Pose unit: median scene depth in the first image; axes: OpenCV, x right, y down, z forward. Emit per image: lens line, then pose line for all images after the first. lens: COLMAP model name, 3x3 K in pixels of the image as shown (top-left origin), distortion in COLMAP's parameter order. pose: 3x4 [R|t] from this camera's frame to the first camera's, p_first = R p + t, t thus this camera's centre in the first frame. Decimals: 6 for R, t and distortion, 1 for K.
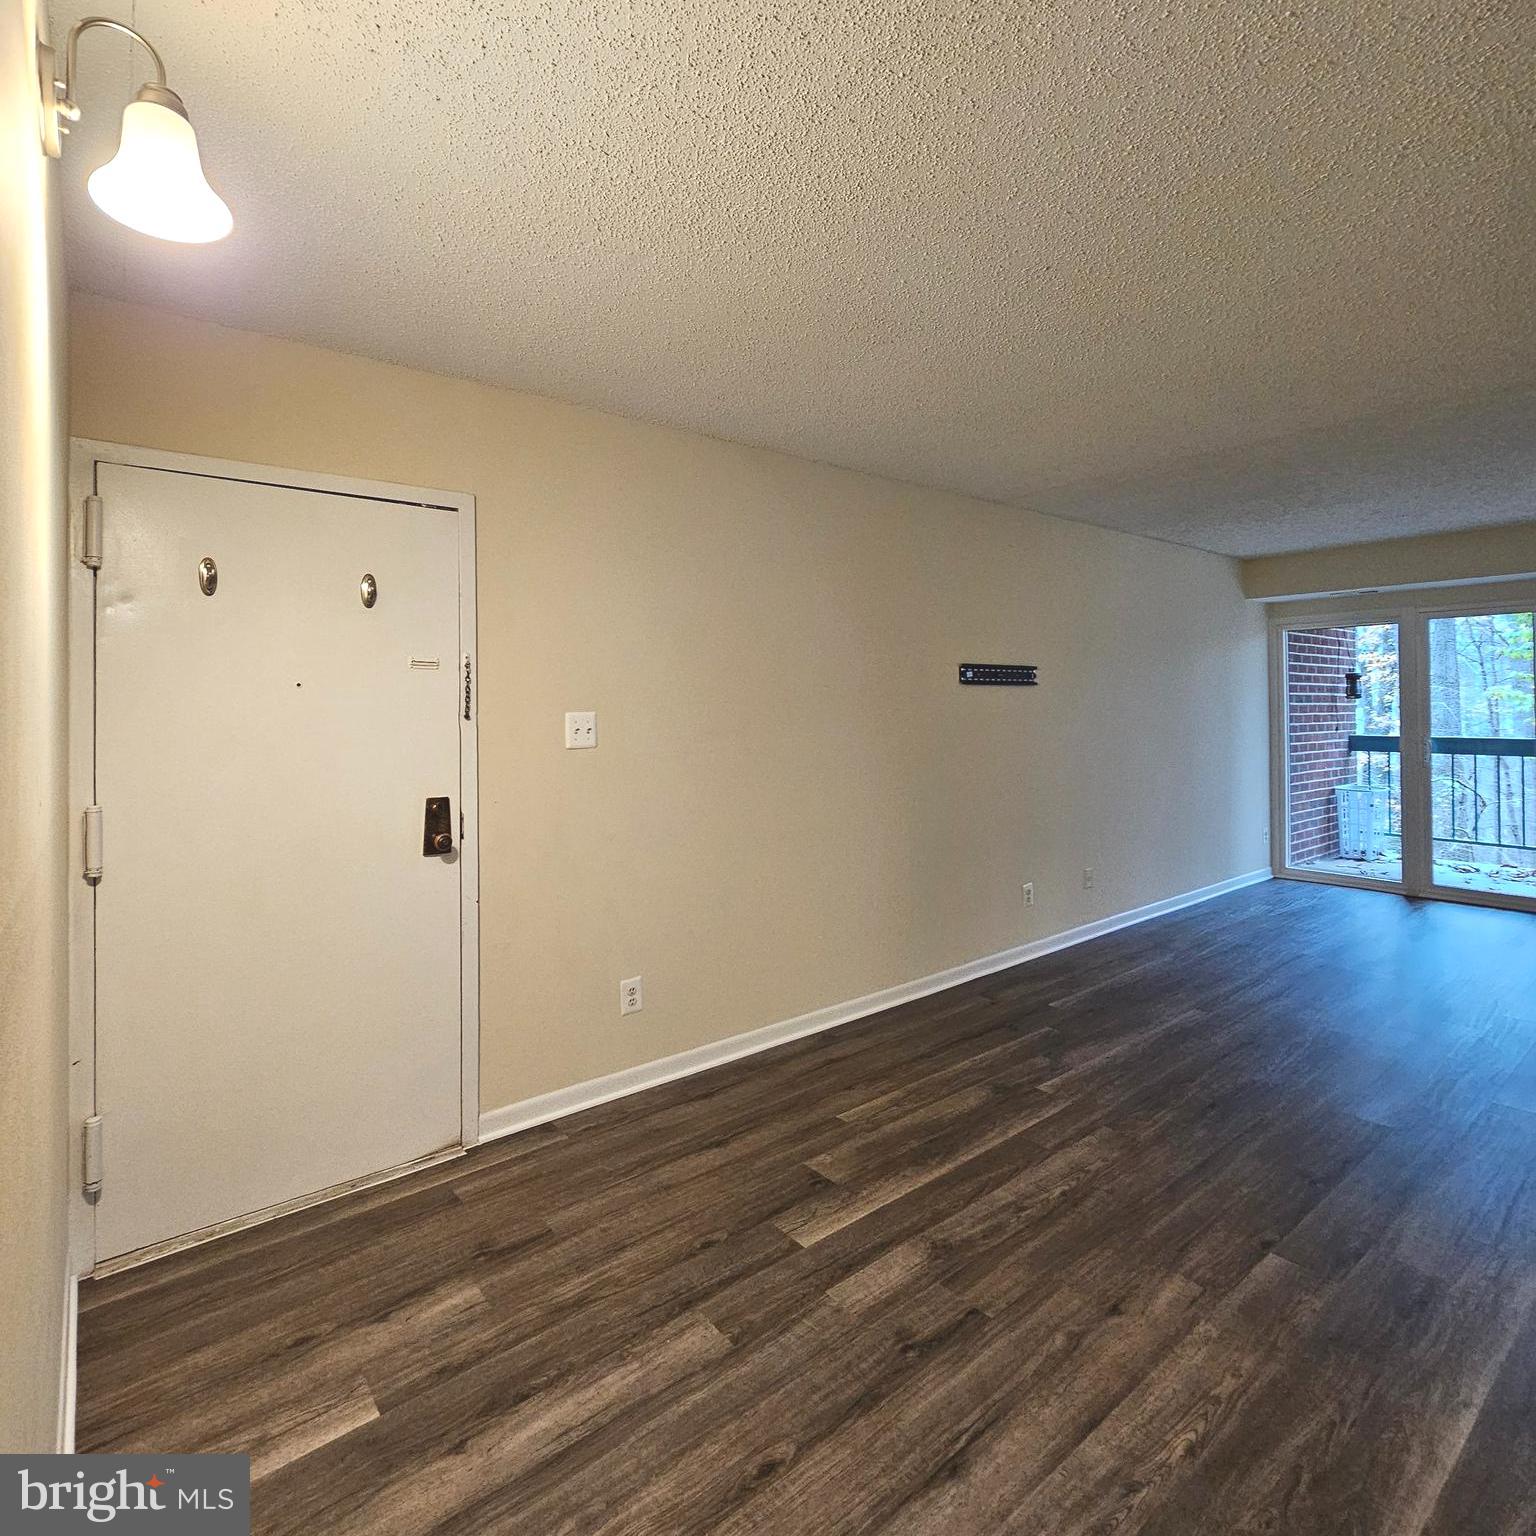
lens RADIAL K [[836.8, 0, 775.3], [0, 836.8, 766.5], [0, 0, 1]] dist [-0.008935, 0.003312]
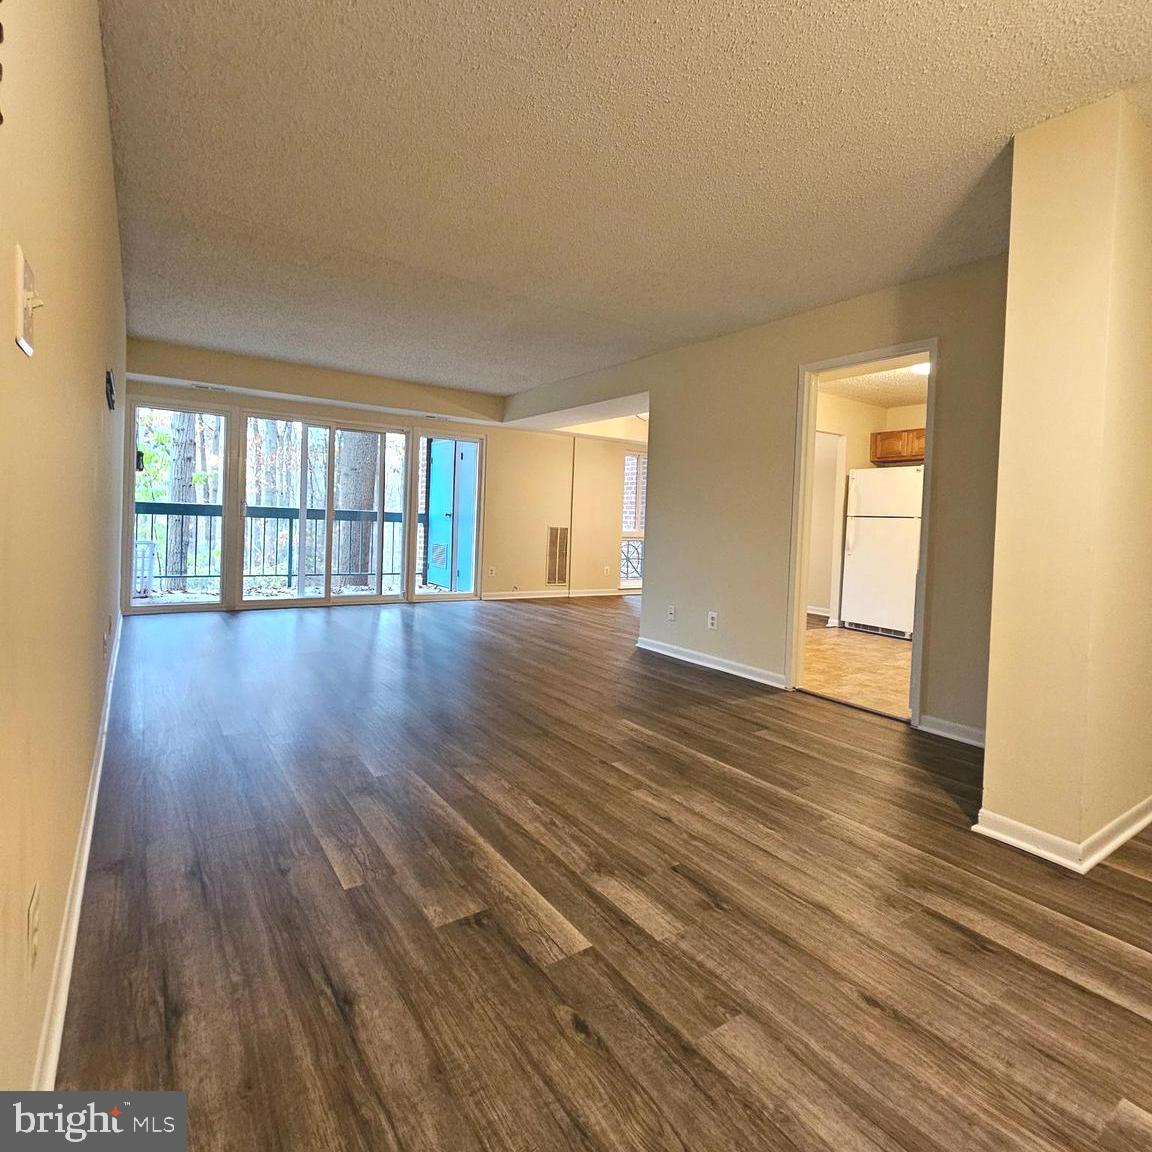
lens RADIAL K [[627.6, 0, 564.6], [0, 627.6, 522.9], [0, 0, 1]] dist [-0.008935, 0.003312]
pose [[0.099752, -0.001534, 0.995011, -0.676762], [0.038588, 0.999252, -0.002328, 0.091706], [-0.994264, 0.038628, 0.099737, 0.935559]]
